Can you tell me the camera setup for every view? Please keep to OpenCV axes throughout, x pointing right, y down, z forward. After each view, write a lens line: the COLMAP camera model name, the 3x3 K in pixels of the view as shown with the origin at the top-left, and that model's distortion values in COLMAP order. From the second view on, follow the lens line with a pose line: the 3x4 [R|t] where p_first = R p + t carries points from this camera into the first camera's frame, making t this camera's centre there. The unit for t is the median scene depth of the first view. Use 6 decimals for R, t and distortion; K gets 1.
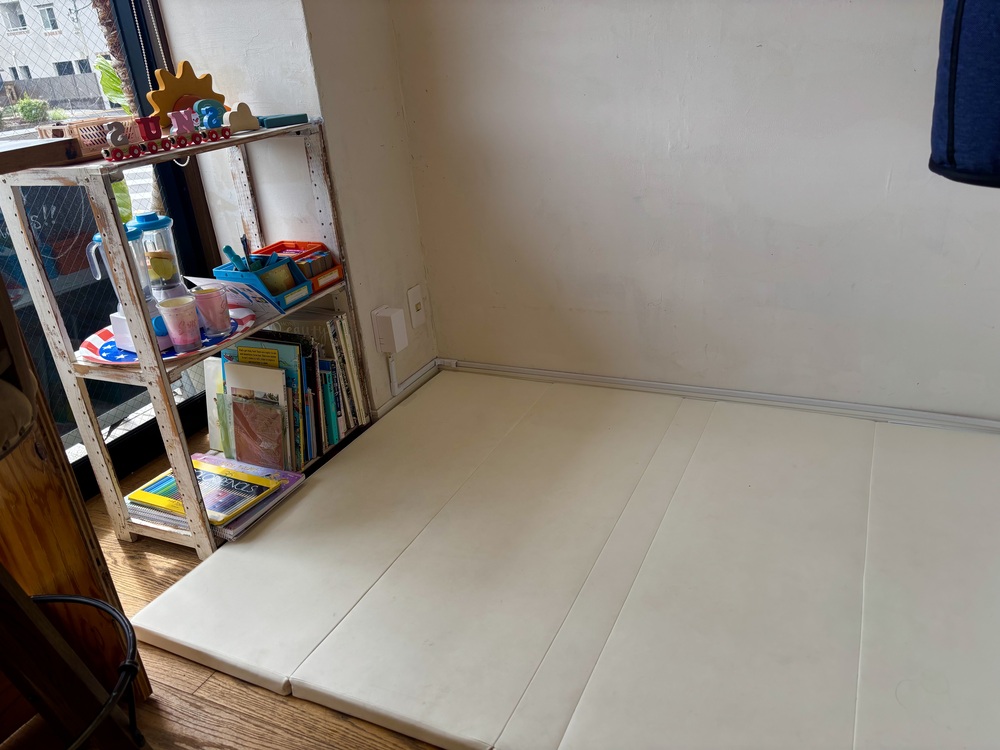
lens RADIAL K [[755.7, 0, 500.0], [0, 755.7, 375.0], [0, 0, 1]] dist [0.027305, -0.001955]
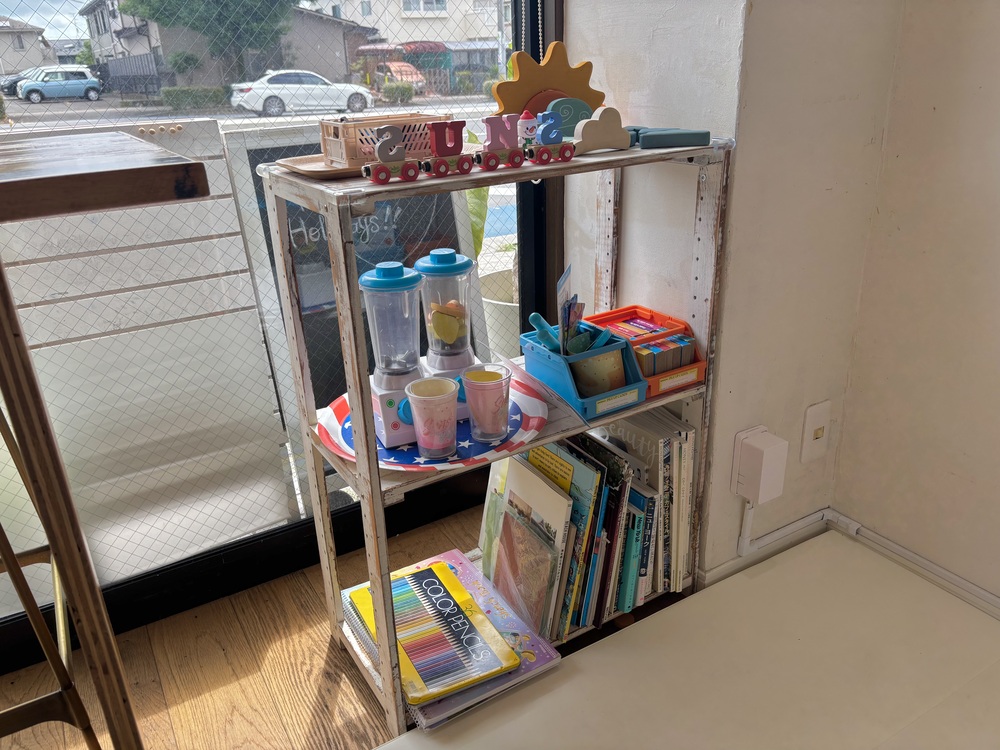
lens RADIAL K [[755.7, 0, 500.0], [0, 755.7, 375.0], [0, 0, 1]] dist [0.027305, -0.001955]
pose [[0.829831, 0.264481, -0.491355, -0.033111], [-0.258811, 0.962526, 0.081001, -0.143385], [0.494366, 0.059951, 0.867184, 0.348769]]
